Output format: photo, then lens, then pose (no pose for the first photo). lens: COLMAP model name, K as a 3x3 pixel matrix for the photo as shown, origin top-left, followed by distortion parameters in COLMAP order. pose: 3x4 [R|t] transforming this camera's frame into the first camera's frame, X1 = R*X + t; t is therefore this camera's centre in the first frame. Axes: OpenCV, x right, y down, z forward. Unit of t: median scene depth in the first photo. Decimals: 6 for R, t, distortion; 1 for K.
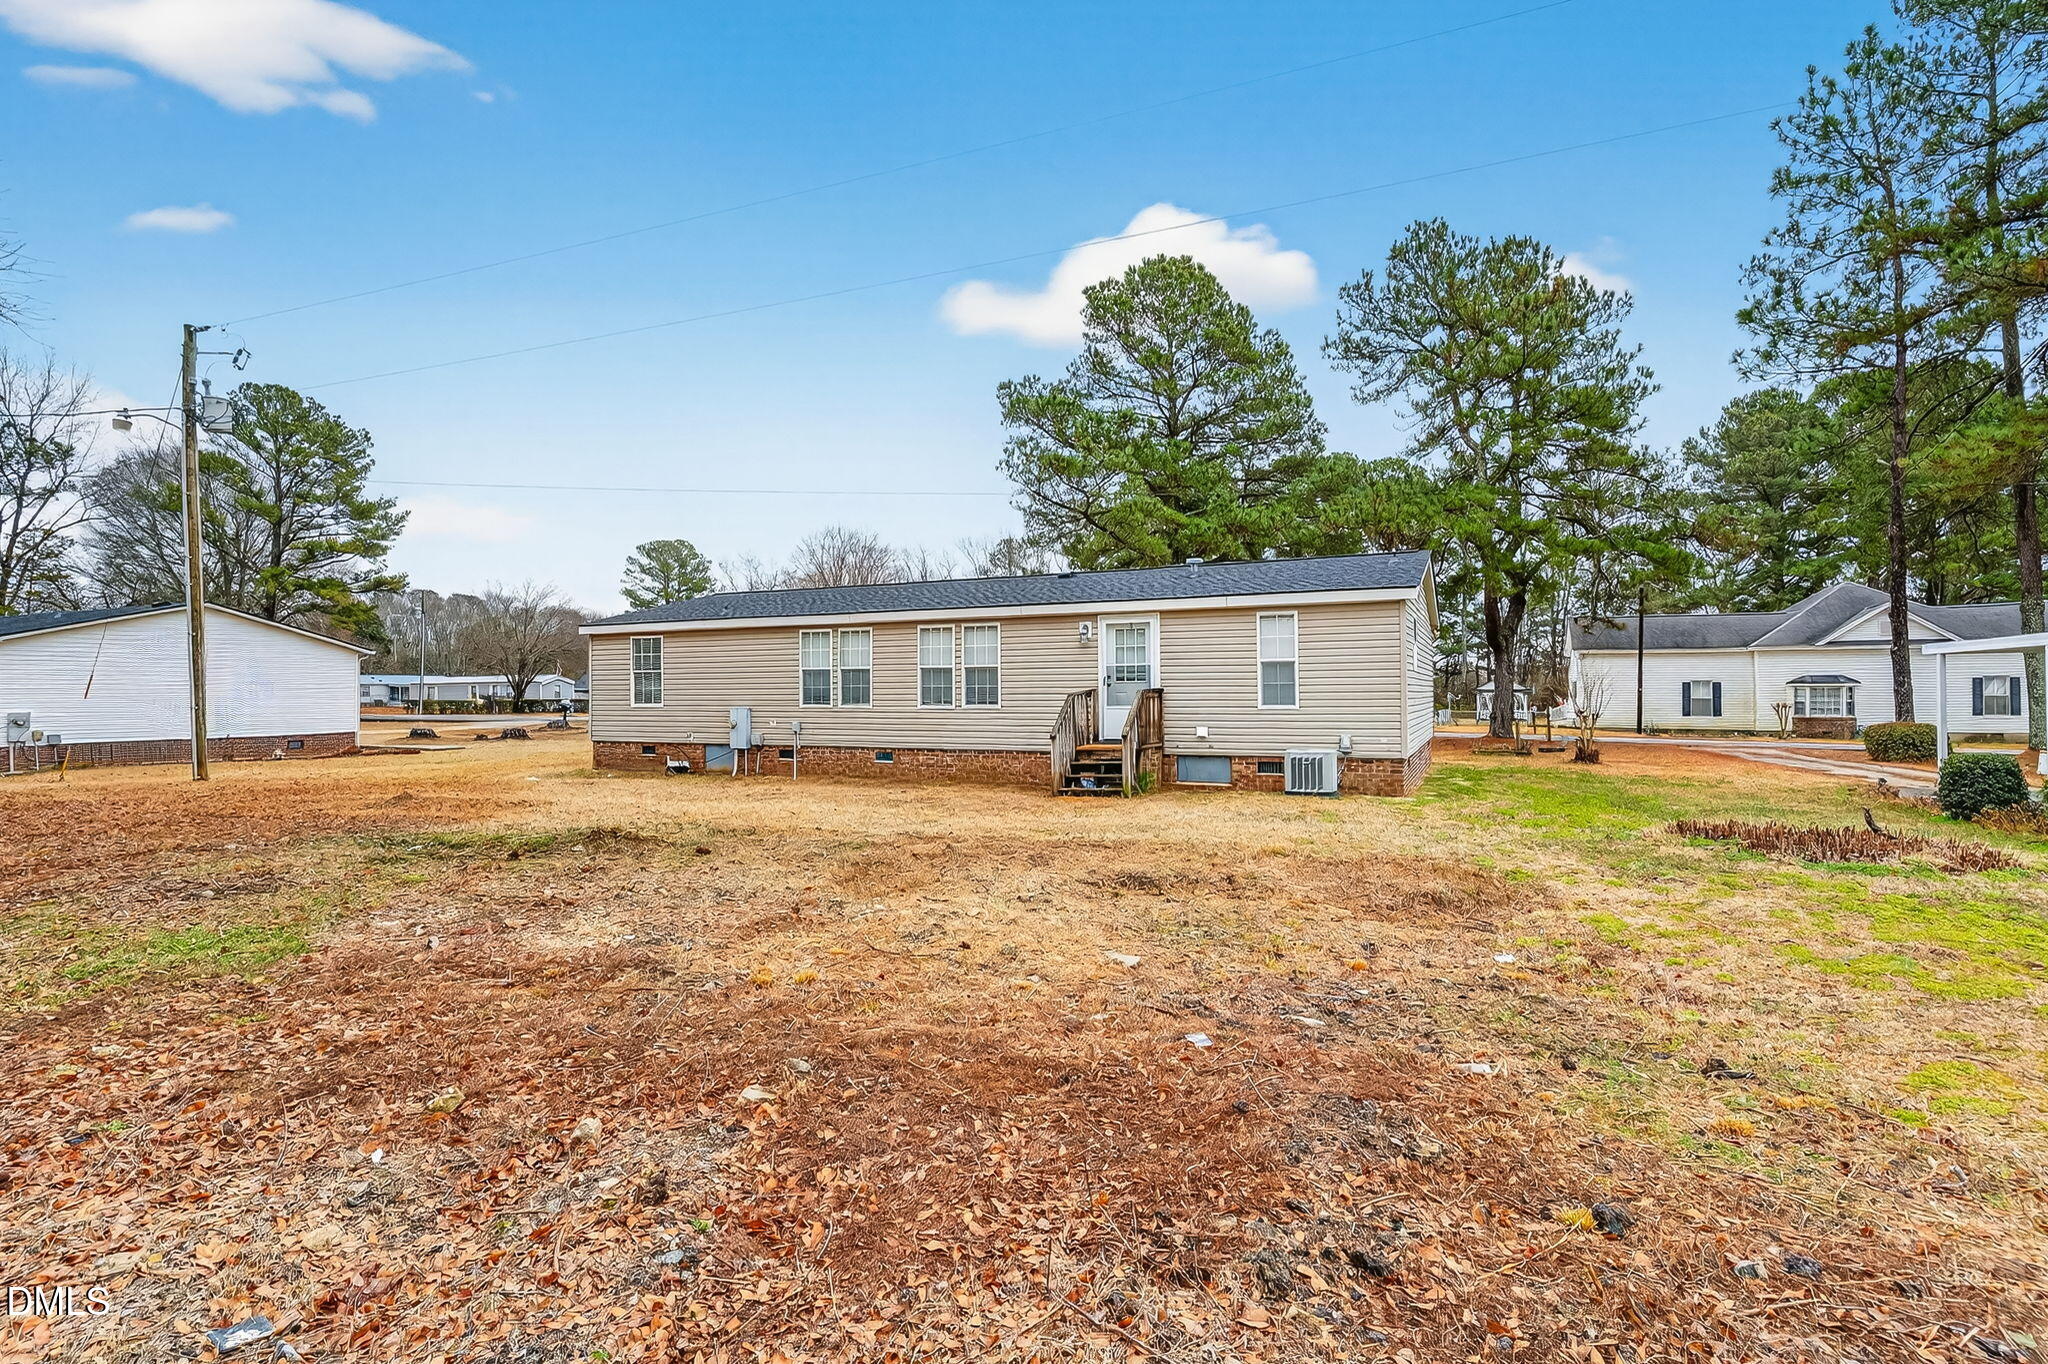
lens RADIAL K [[984.6, 0, 1020.6], [0, 984.6, 692.2], [0, 0, 1]] dist [-0.002263, 0.000756]
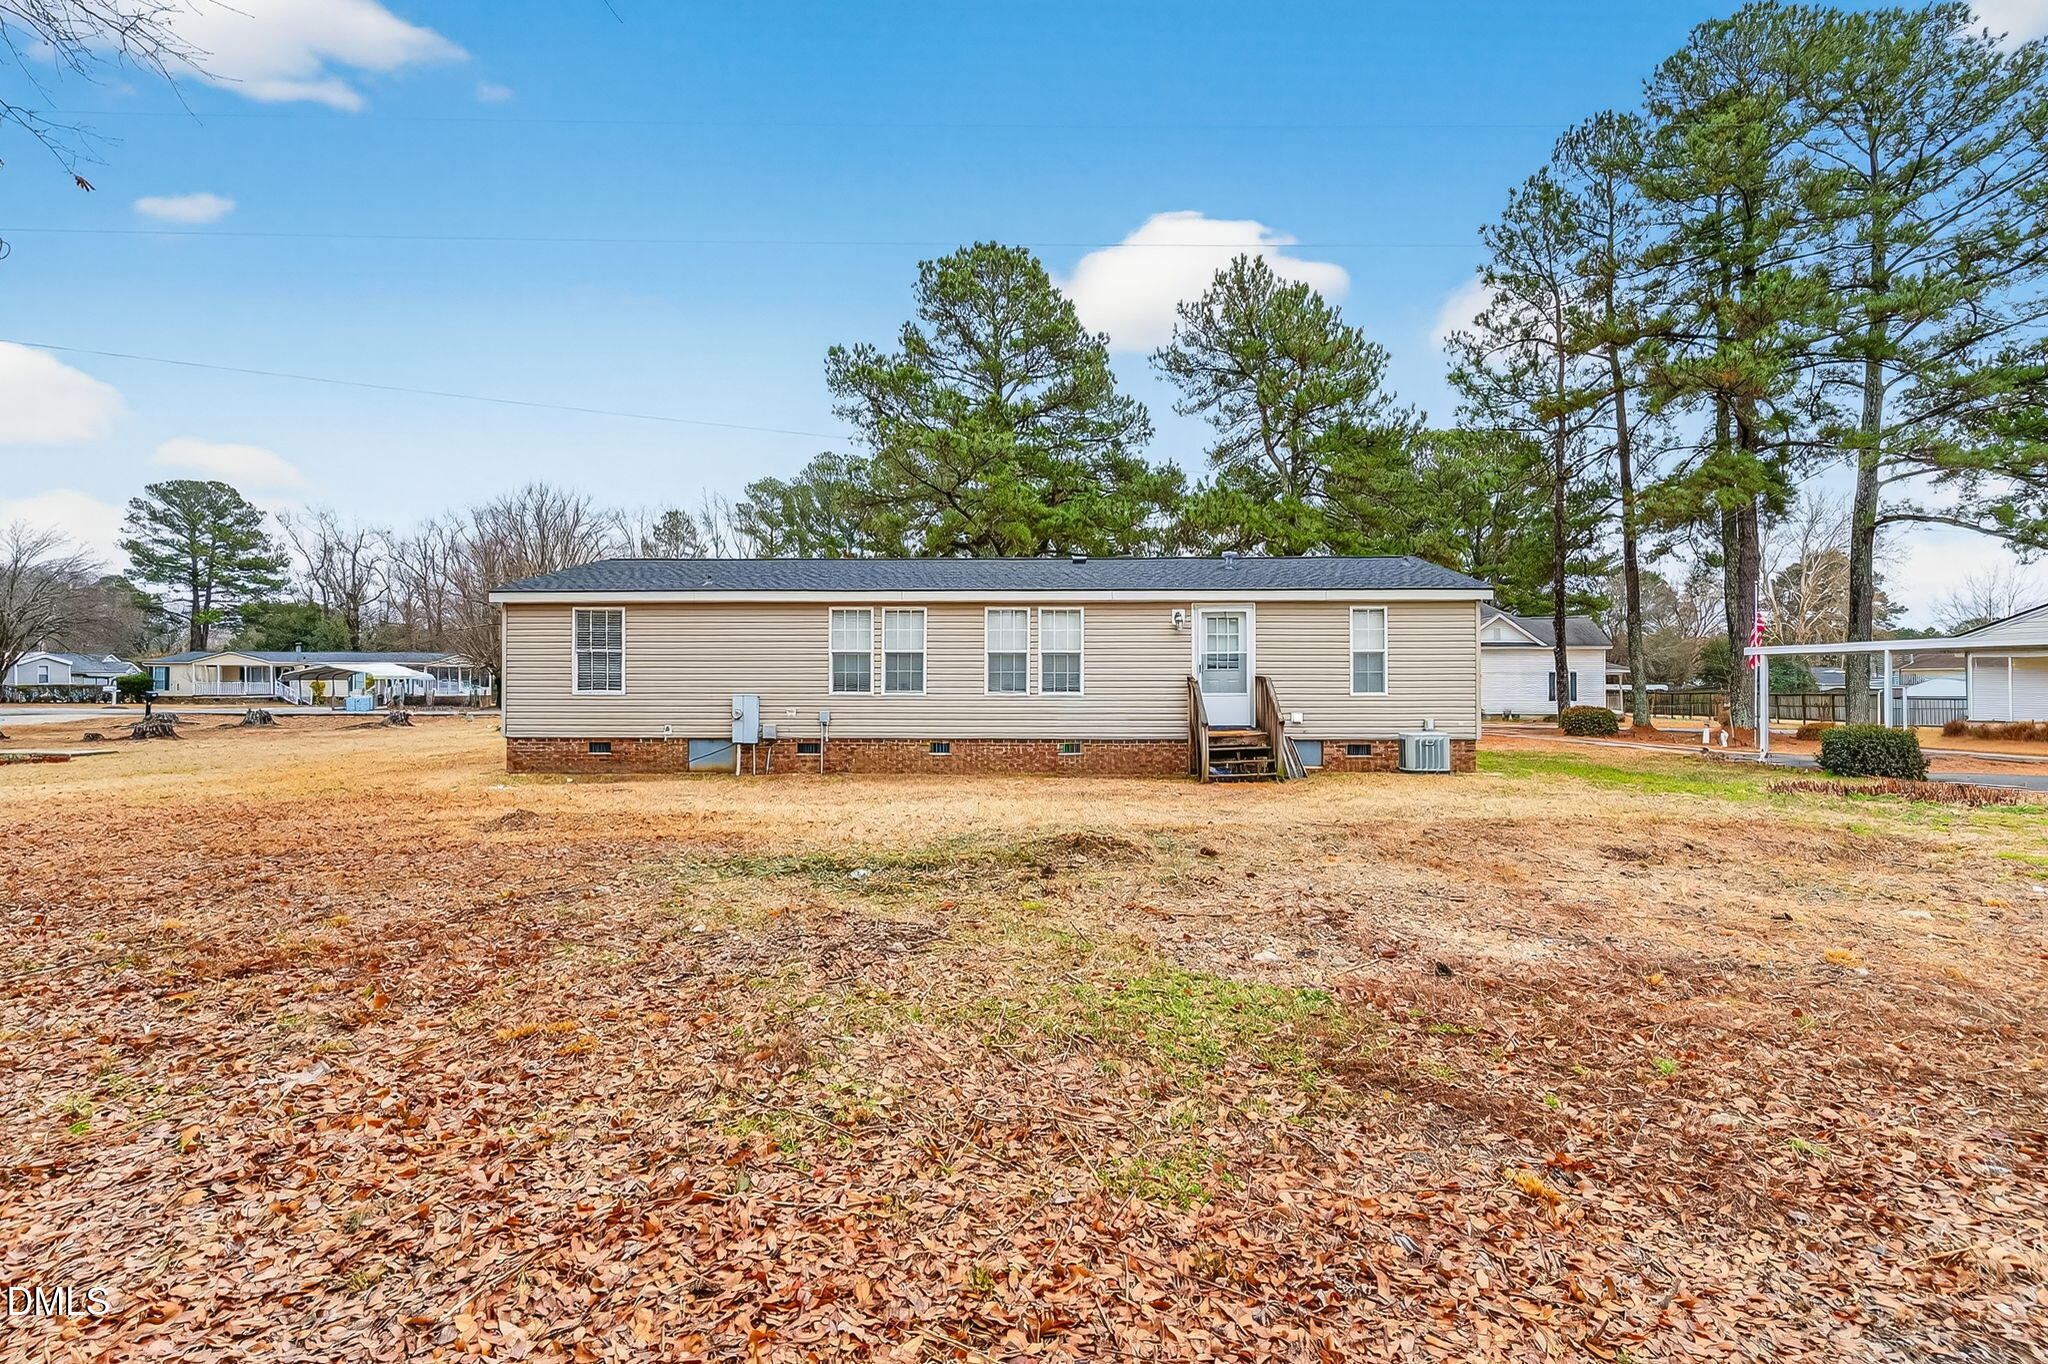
lens RADIAL K [[984.6, 0, 1013.9], [0, 984.6, 687.3], [0, 0, 1]] dist [-0.002263, 0.000756]
pose [[0.916020, 0.001394, 0.401130, -0.427303], [-0.004803, 0.999960, 0.007492, 0.001094], [-0.401104, -0.008789, 0.915990, 0.127250]]
